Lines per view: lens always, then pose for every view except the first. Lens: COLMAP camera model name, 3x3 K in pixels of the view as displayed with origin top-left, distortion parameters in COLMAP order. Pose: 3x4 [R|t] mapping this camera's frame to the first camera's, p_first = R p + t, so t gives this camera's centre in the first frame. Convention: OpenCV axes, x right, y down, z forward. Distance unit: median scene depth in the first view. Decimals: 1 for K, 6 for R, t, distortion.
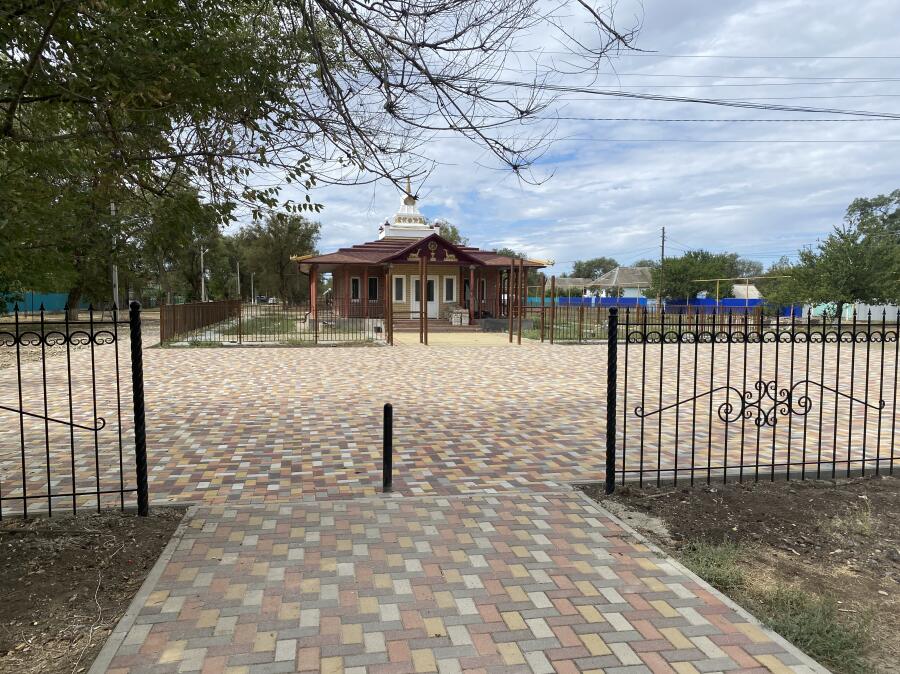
lens RADIAL K [[681.8, 0, 446.2], [0, 681.8, 336.3], [0, 0, 1]] dist [0.053918, -0.084715]
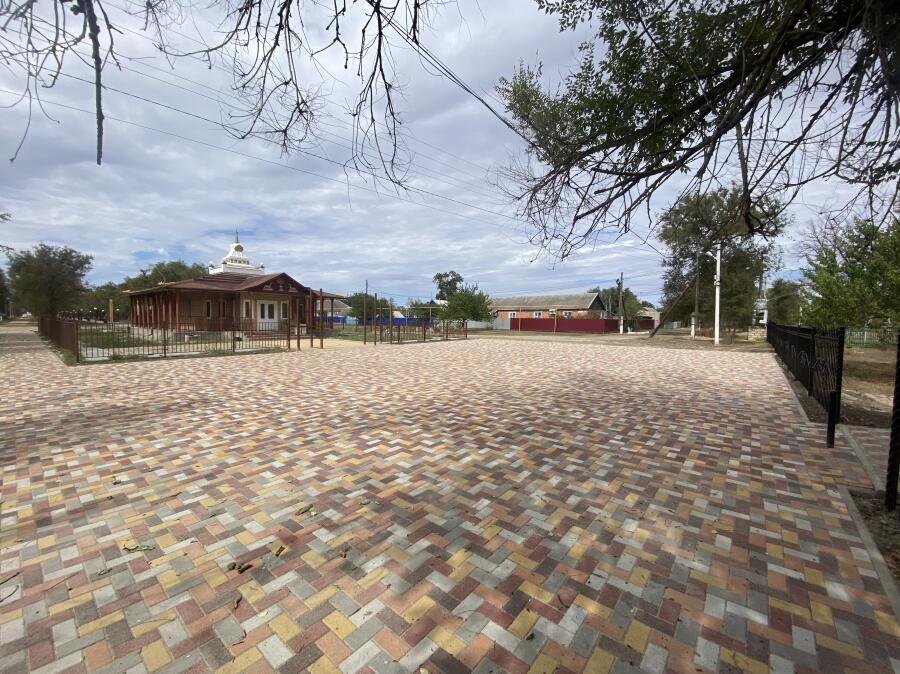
lens RADIAL K [[359.1, 0, 455.4], [0, 359.1, 336.9], [0, 0, 1]] dist [-0.012250, -0.000337]
pose [[0.776001, -0.029200, 0.630055, -1.008577], [0.029312, 0.999518, 0.010221, -0.039350], [-0.630050, 0.010537, 0.776483, 0.754108]]
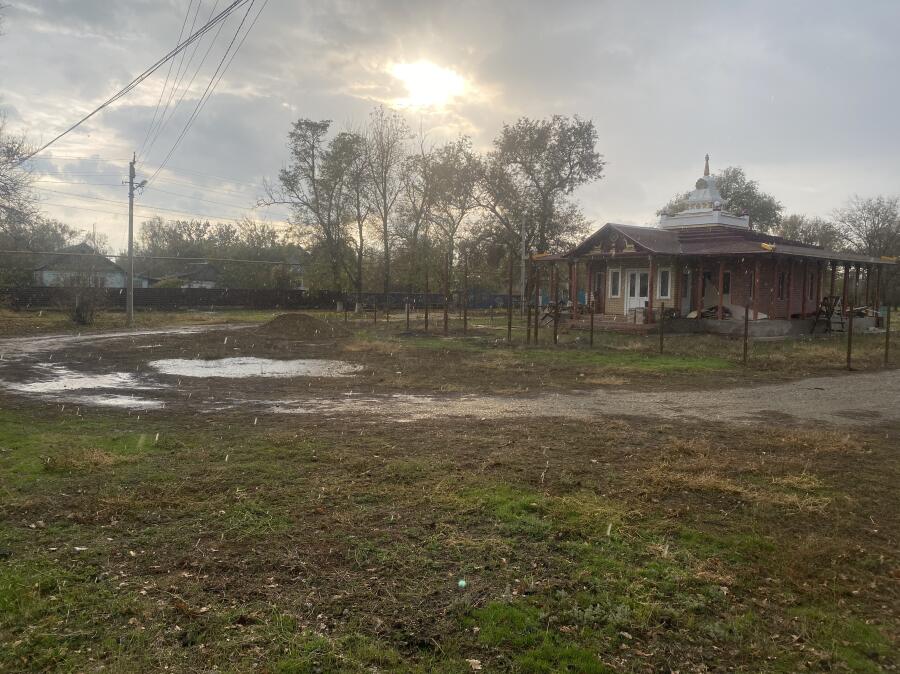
lens RADIAL K [[681.8, 0, 446.2], [0, 681.8, 336.3], [0, 0, 1]] dist [0.053918, -0.084715]
pose [[0.482099, 0.062731, -0.873868, 3.145121], [-0.064178, 0.997282, 0.036185, -0.074541], [0.873763, 0.038638, 0.484814, 1.631040]]
